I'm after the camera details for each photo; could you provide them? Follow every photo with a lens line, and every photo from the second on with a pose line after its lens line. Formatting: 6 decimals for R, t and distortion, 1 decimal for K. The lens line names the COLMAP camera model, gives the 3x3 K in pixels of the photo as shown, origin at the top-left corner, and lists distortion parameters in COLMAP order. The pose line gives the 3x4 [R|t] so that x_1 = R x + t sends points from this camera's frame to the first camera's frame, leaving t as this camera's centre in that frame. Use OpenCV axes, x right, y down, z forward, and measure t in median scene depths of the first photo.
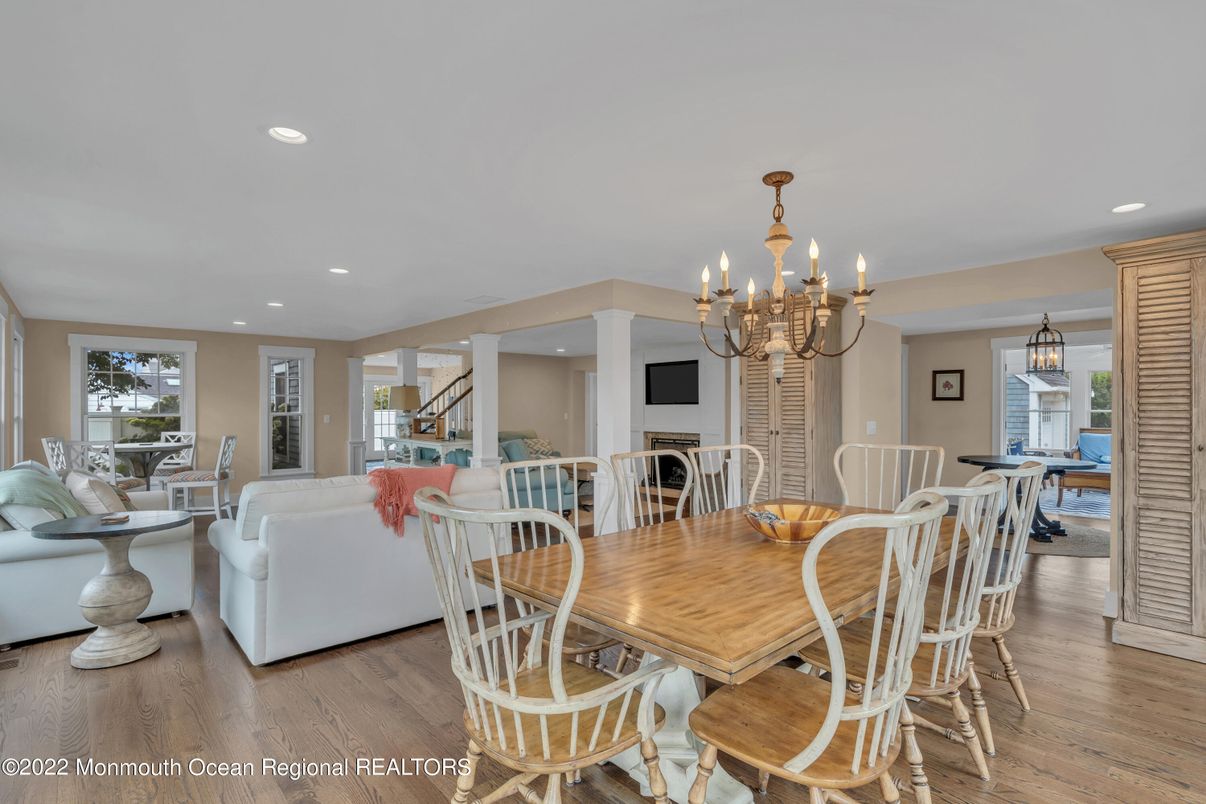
lens RADIAL K [[583.0, 0, 603.9], [0, 583.0, 410.4], [0, 0, 1]] dist [0.000443, 0.000139]
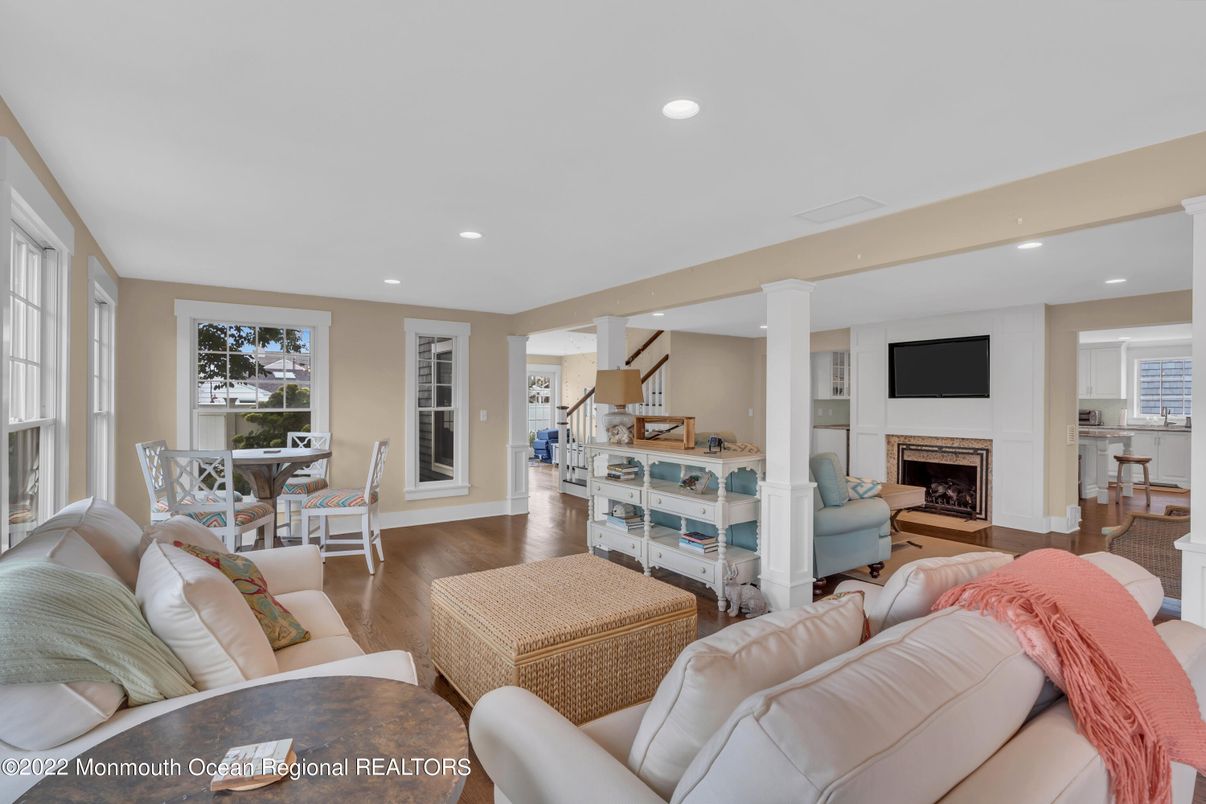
lens RADIAL K [[579.4, 0, 610.0], [0, 579.4, 400.2], [0, 0, 1]] dist [-0.001798, 0.000136]
pose [[0.993727, 0.003318, -0.111785, -0.256151], [-0.004117, 0.999968, -0.006914, -0.000958], [0.111759, 0.007330, 0.993708, 0.297248]]
